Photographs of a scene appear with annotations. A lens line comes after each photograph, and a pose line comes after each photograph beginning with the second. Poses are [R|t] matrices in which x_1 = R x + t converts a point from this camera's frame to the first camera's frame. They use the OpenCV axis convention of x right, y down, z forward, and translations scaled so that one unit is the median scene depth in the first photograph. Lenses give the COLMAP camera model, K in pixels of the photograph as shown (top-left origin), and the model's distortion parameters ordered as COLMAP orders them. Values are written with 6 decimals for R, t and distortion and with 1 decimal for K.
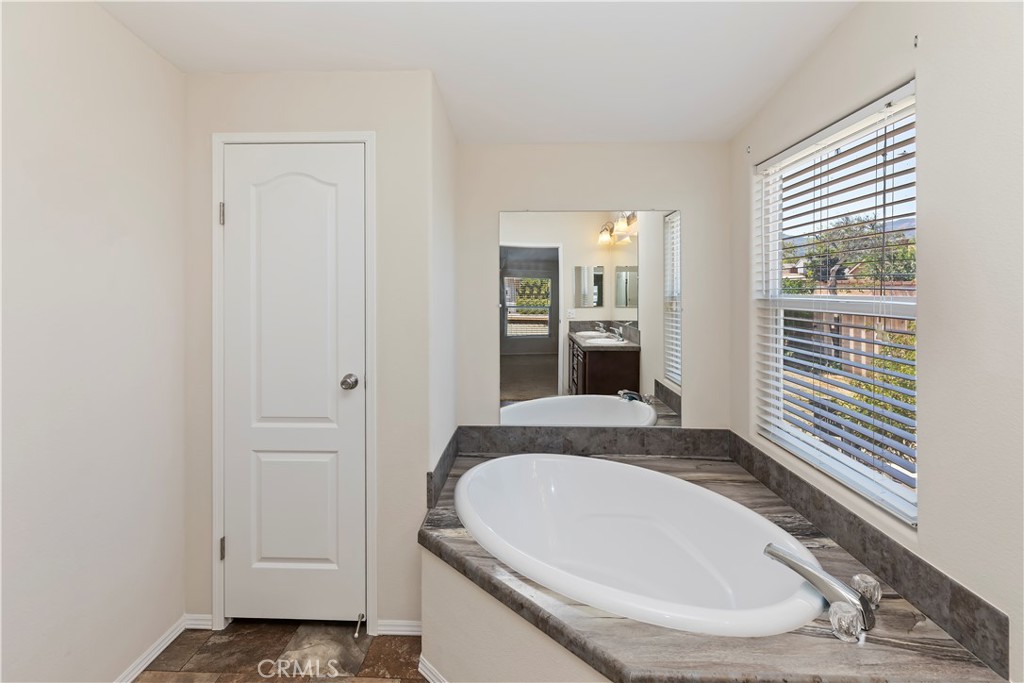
lens RADIAL K [[470.5, 0, 507.5], [0, 470.5, 291.8], [0, 0, 1]] dist [0.001689, 0.000219]
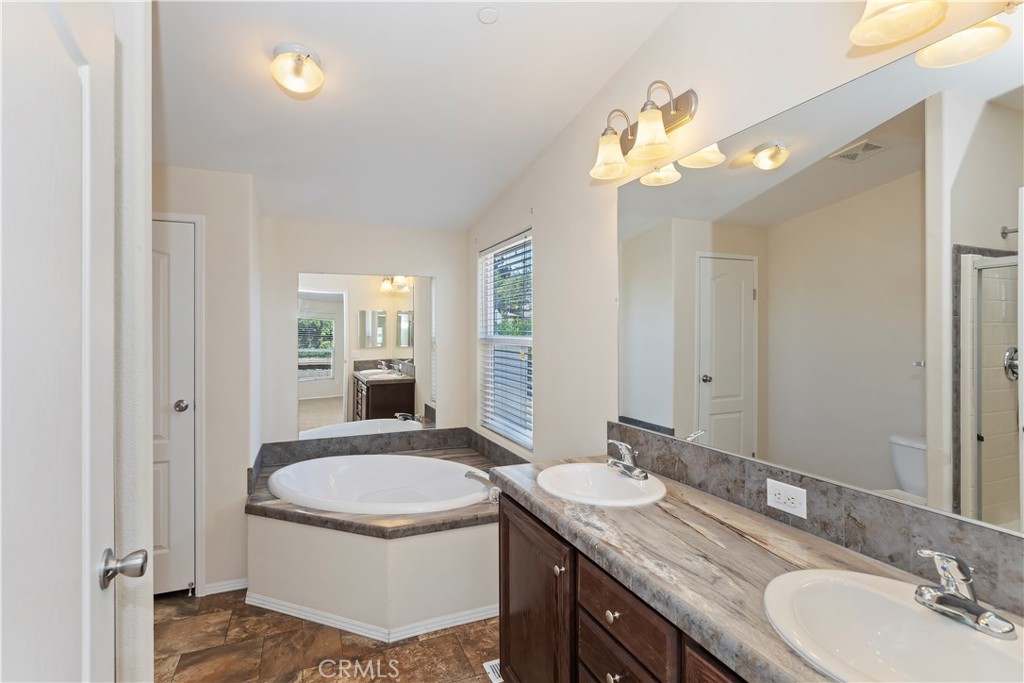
lens RADIAL K [[506.8, 0, 508.8], [0, 506.8, 313.1], [0, 0, 1]] dist [-0.002505, -0.000279]
pose [[0.909081, 0.006730, 0.416565, -0.073658], [0.009165, 0.999304, -0.036147, -0.005296], [-0.416519, 0.036678, 0.908387, -0.506511]]
